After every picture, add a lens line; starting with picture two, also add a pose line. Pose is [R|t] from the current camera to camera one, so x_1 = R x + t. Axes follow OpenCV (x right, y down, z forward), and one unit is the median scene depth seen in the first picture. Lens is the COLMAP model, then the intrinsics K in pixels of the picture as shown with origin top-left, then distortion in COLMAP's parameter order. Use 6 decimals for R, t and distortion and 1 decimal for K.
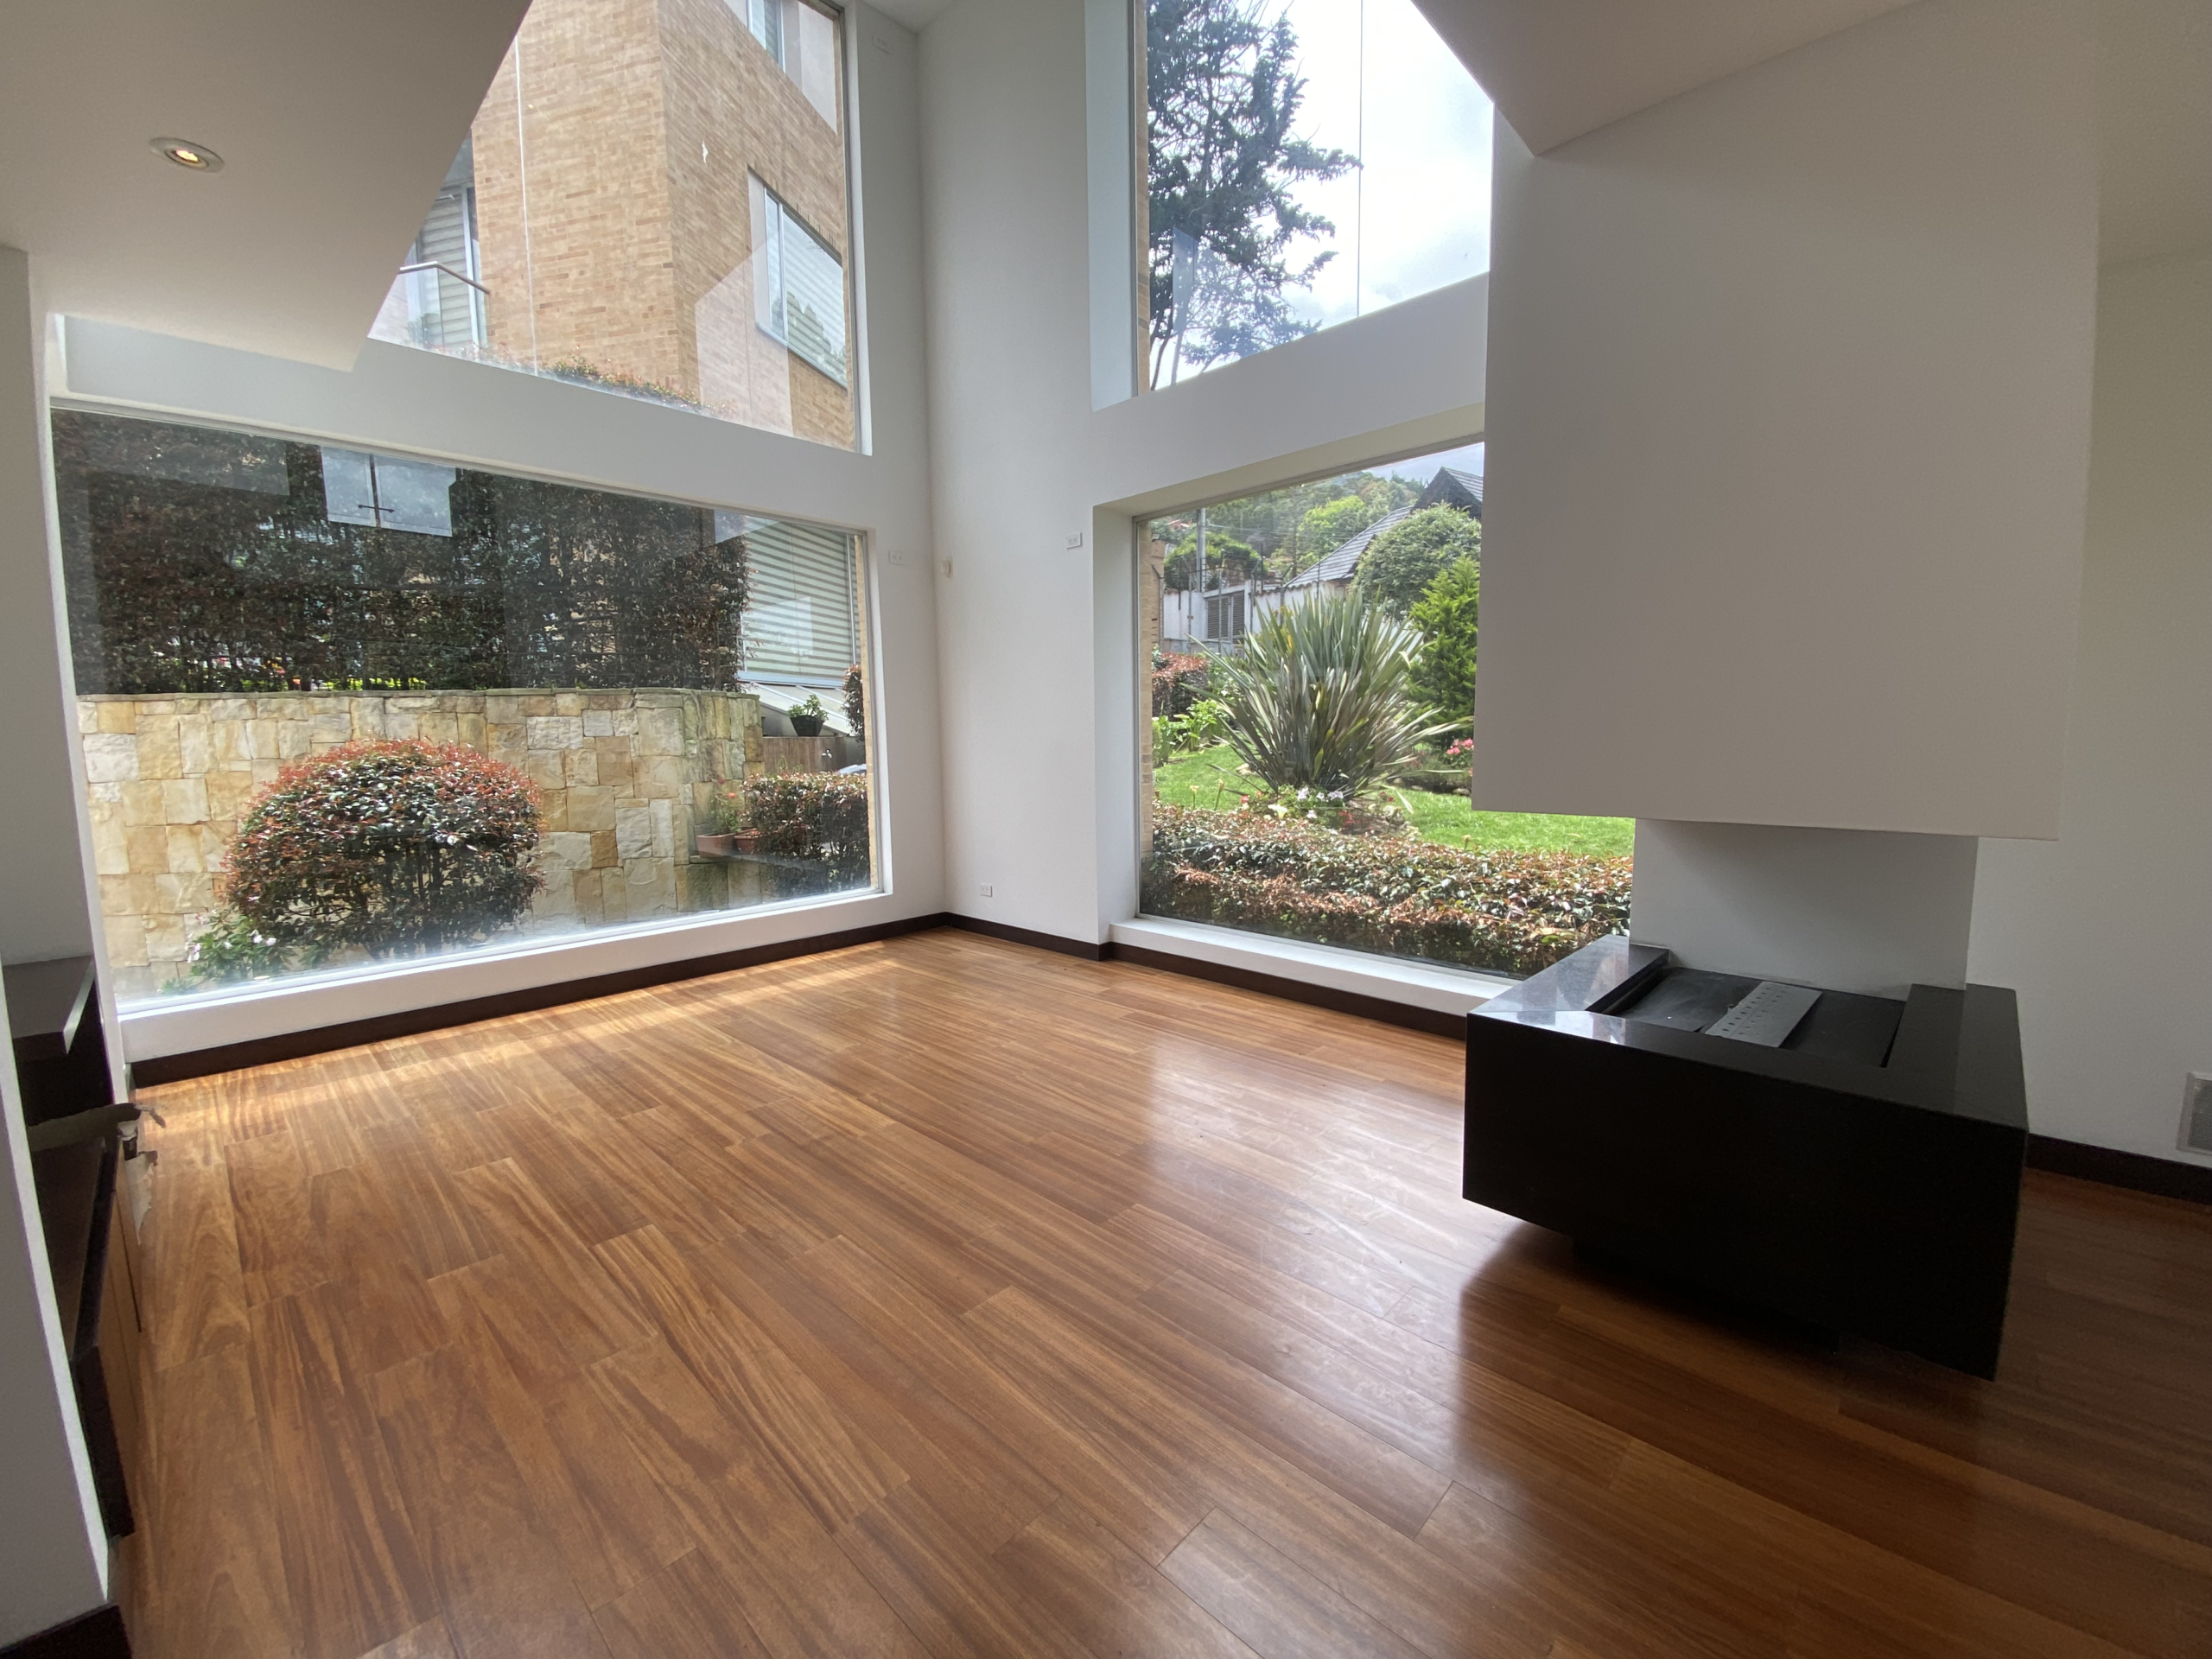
lens RADIAL K [[902.4, 0, 1105.0], [0, 902.4, 830.6], [0, 0, 1]] dist [-0.001763, -0.012041]
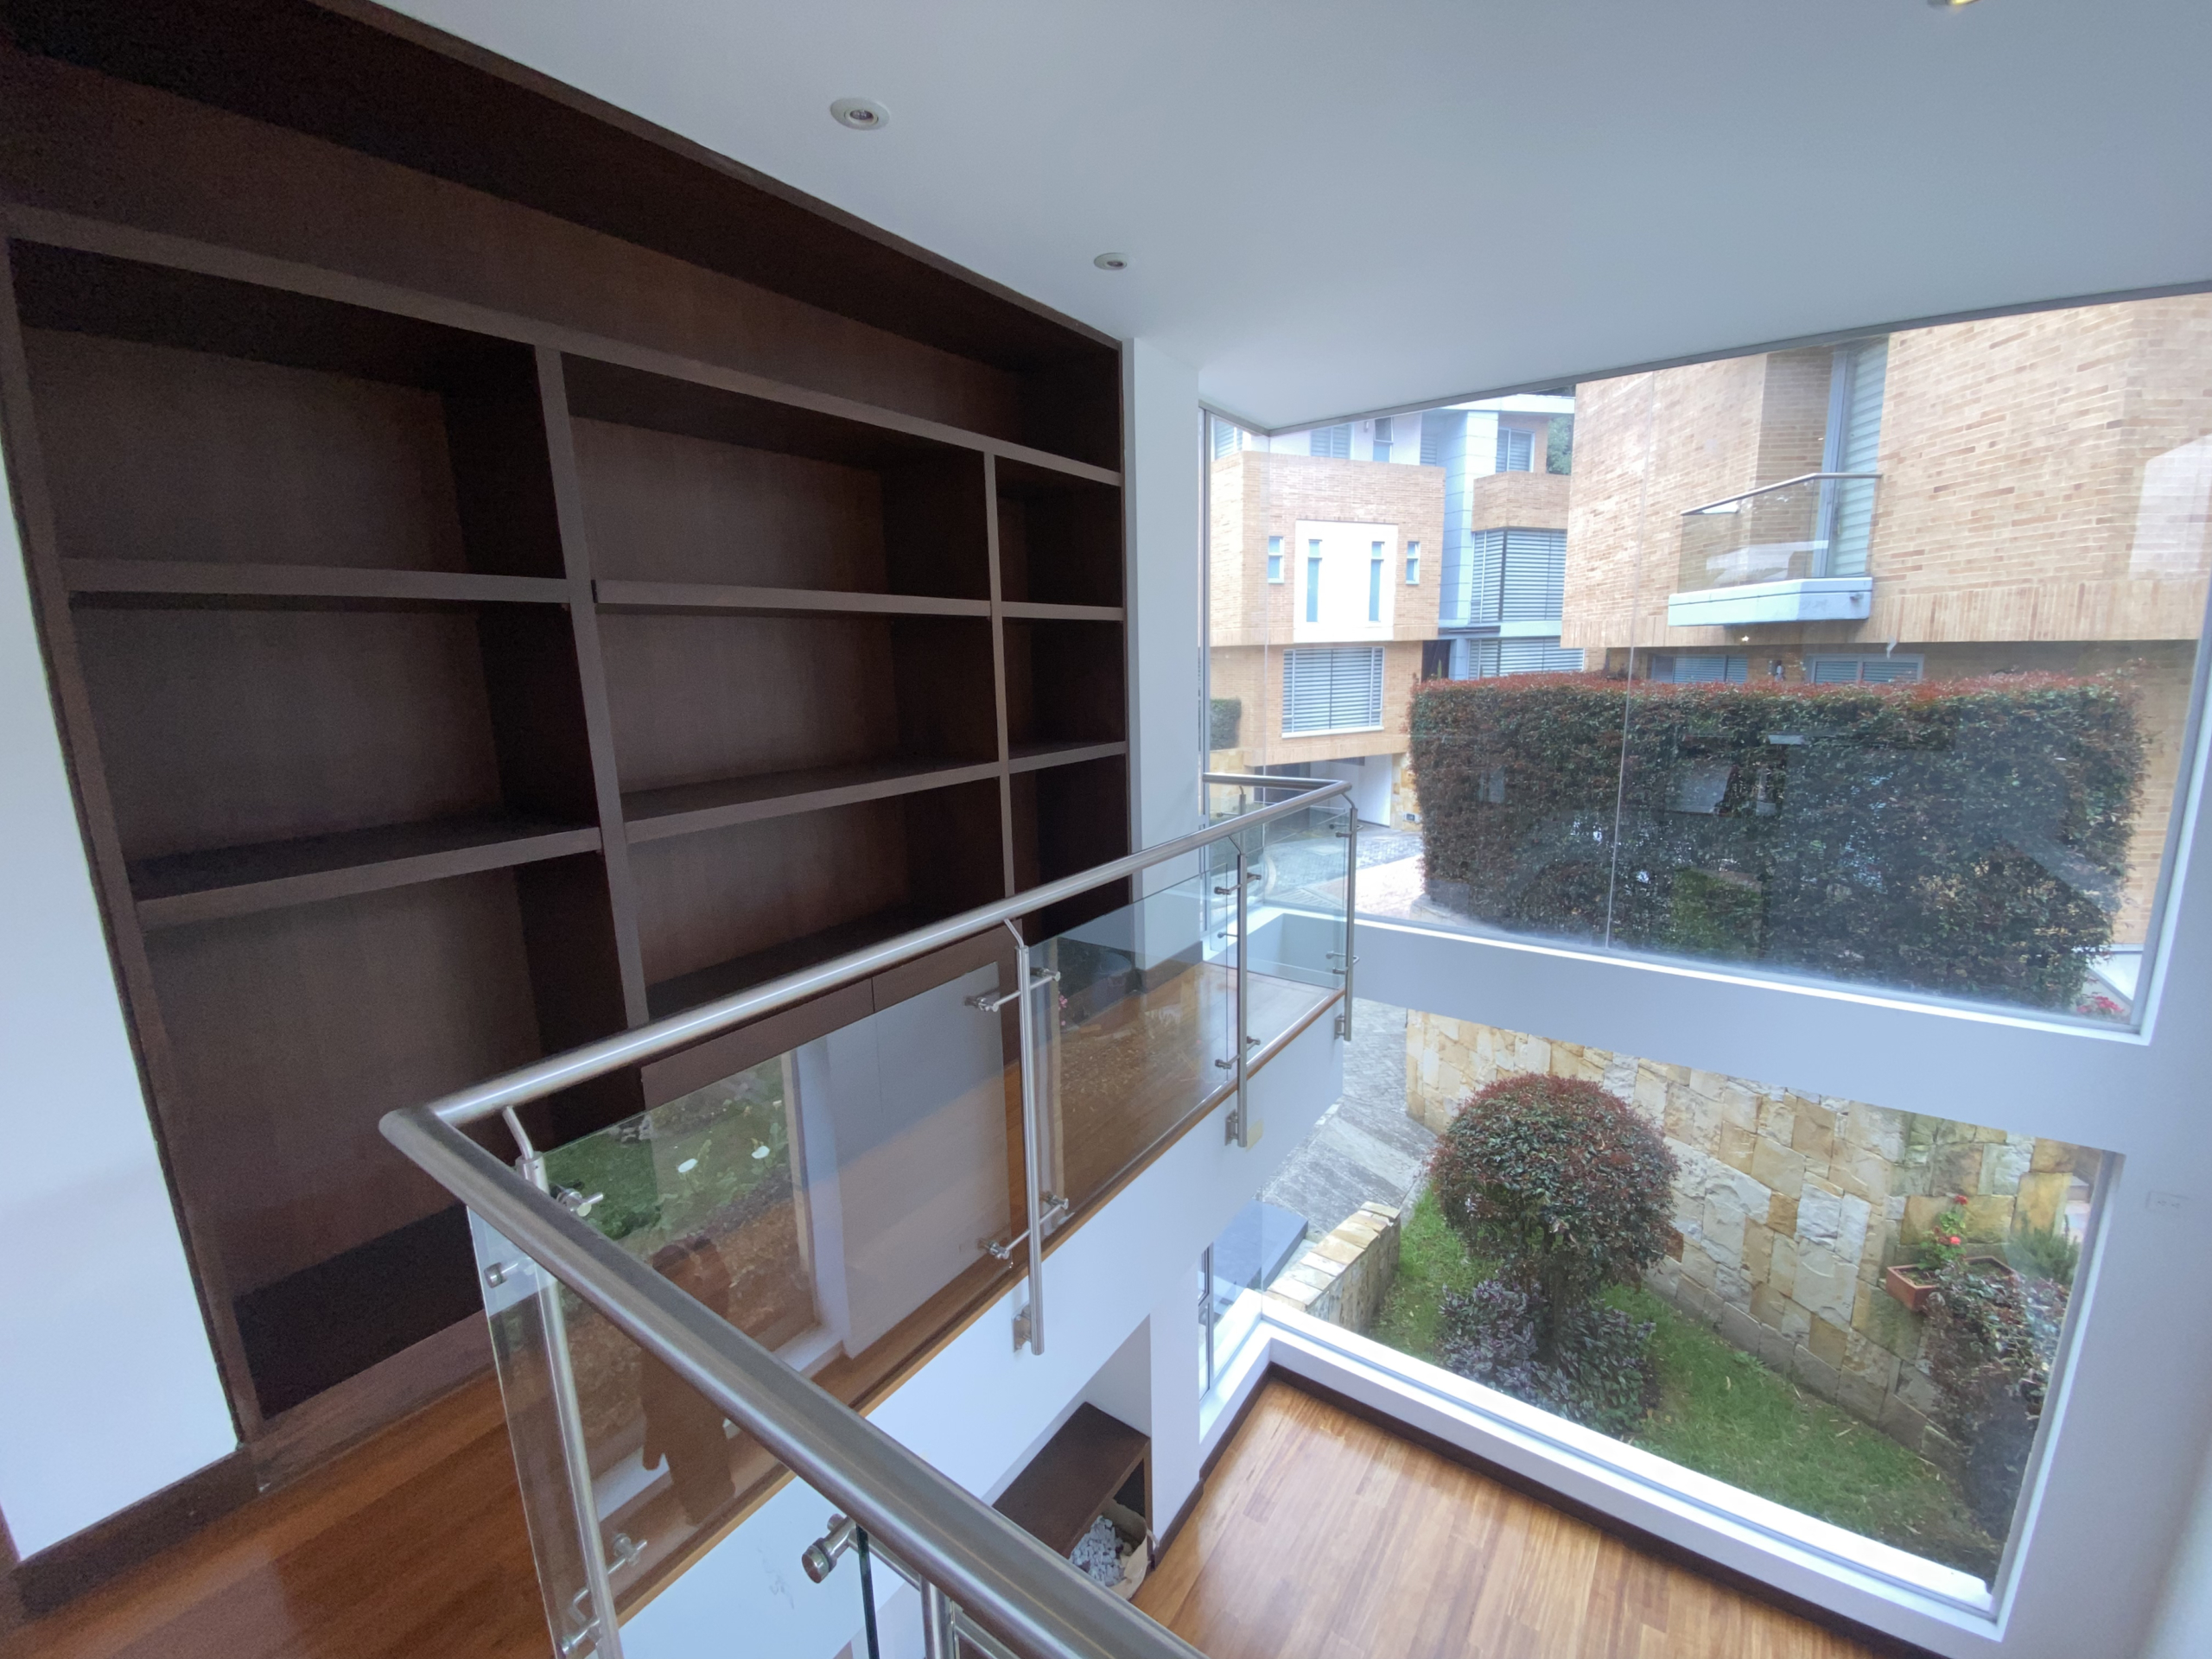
lens RADIAL K [[902.4, 0, 1110.7], [0, 902.4, 841.5], [0, 0, 1]] dist [-0.001763, -0.012041]
pose [[0.162589, 0.199743, -0.966265, 0.101384], [-0.092452, 0.978071, 0.186627, -0.392281], [0.982353, 0.058989, 0.177490, 0.155539]]
